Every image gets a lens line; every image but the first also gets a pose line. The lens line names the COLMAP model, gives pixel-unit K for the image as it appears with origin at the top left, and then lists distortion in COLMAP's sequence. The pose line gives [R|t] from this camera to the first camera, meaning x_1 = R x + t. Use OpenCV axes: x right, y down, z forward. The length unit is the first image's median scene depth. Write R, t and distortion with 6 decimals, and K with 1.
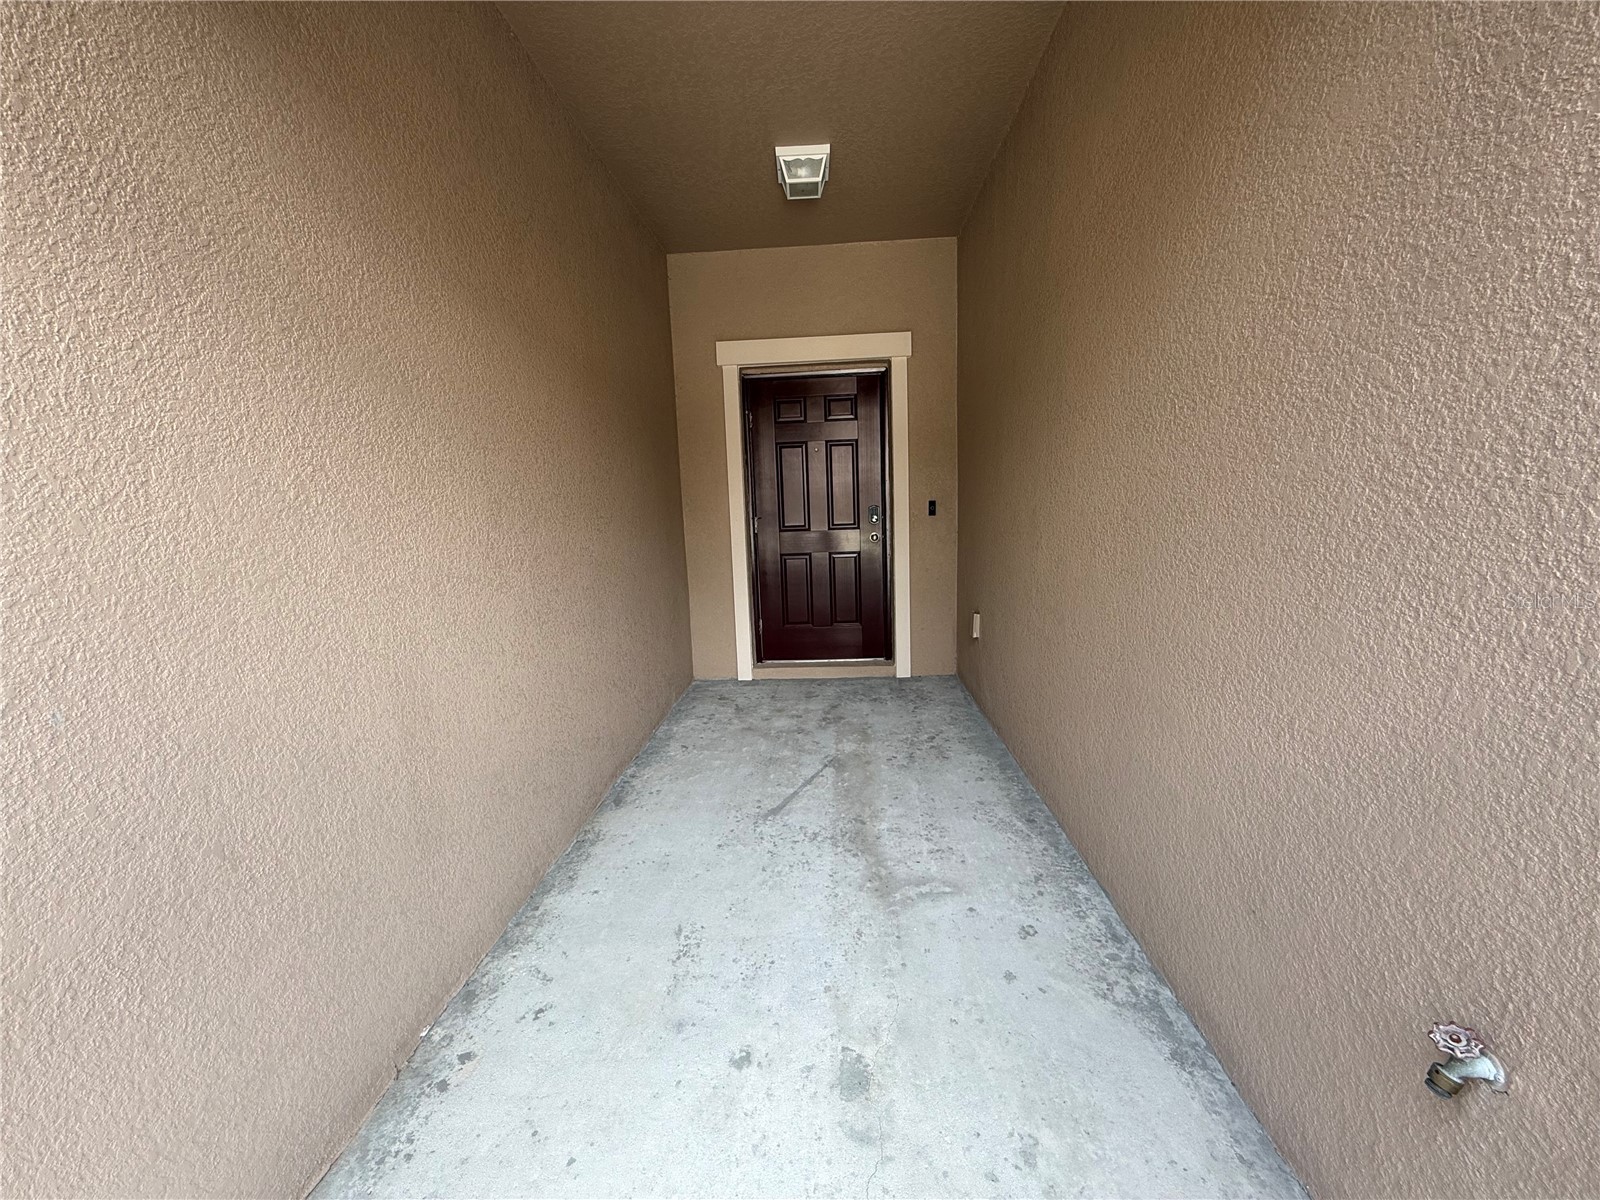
lens RADIAL K [[641.4, 0, 796.1], [0, 641.4, 601.7], [0, 0, 1]] dist [0.001726, 0.000310]
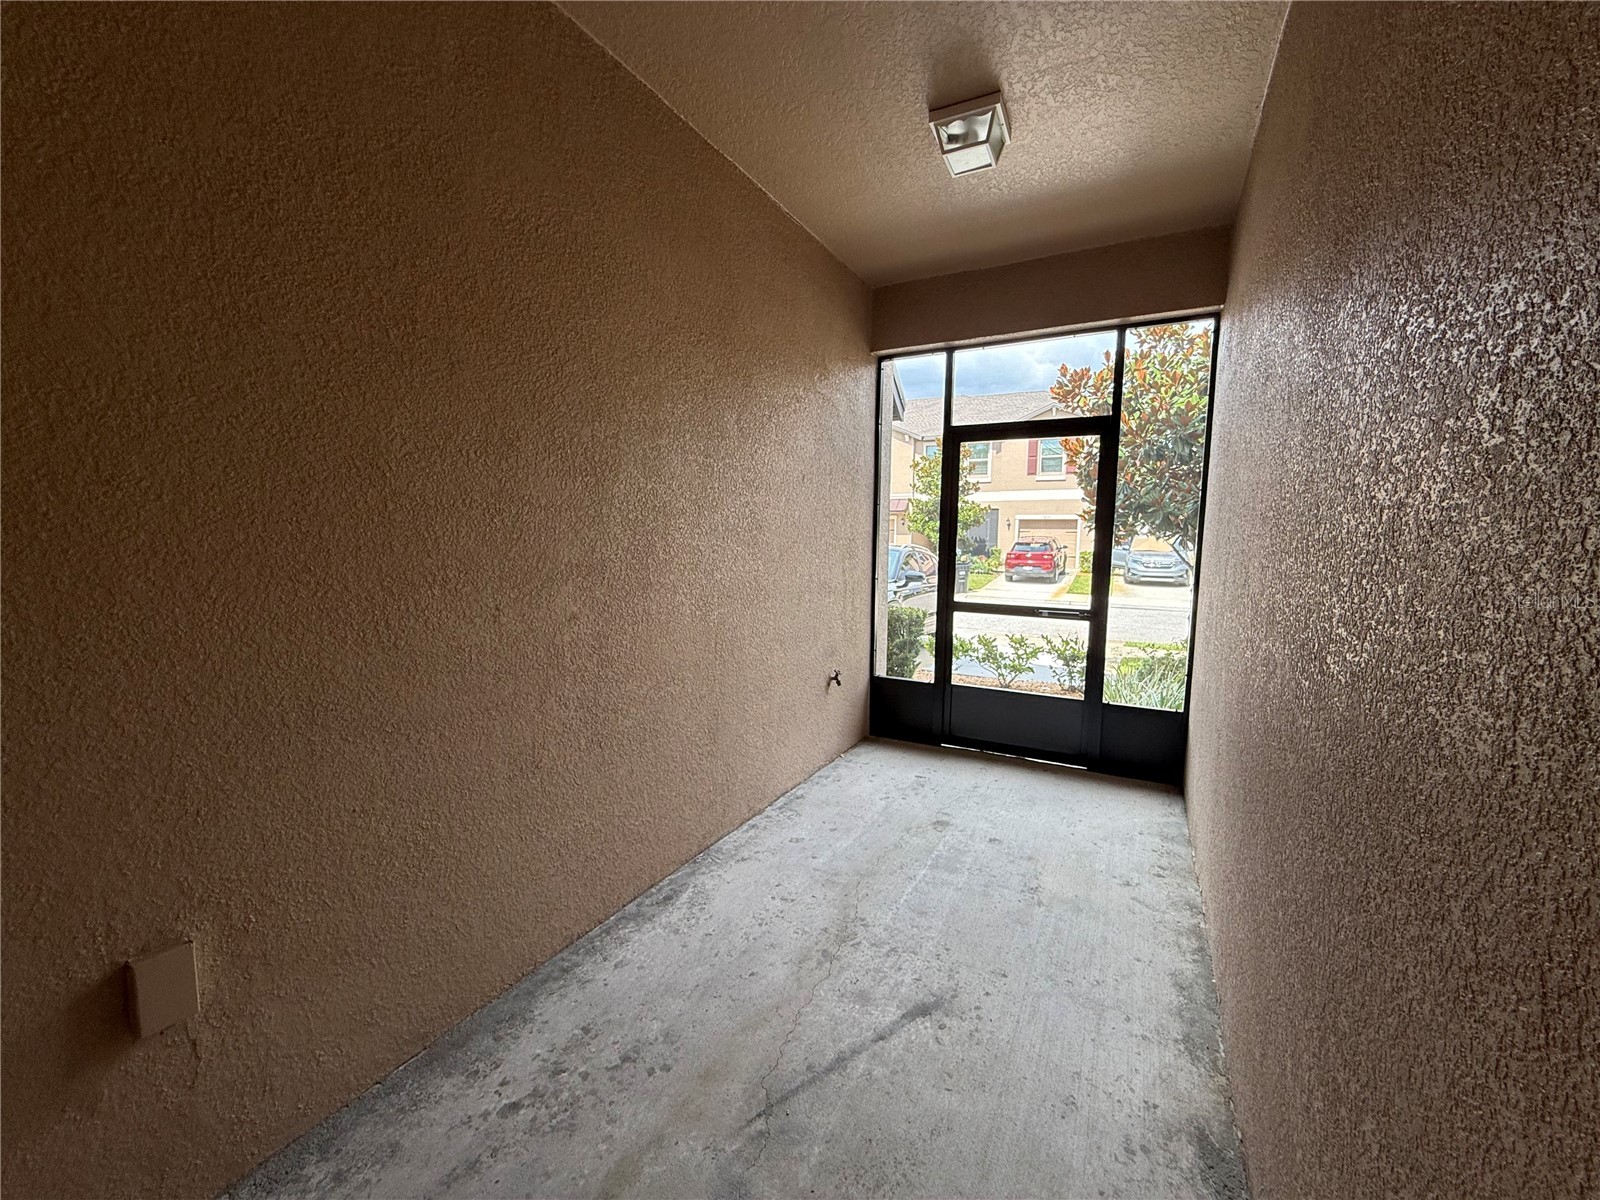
lens RADIAL K [[641.4, 0, 796.1], [0, 641.4, 601.7], [0, 0, 1]] dist [0.001726, 0.000310]
pose [[-0.905202, -0.017701, 0.424613, -0.224139], [0.090193, 0.968370, 0.232646, -0.316369], [-0.415300, 0.248889, -0.874974, 1.758165]]
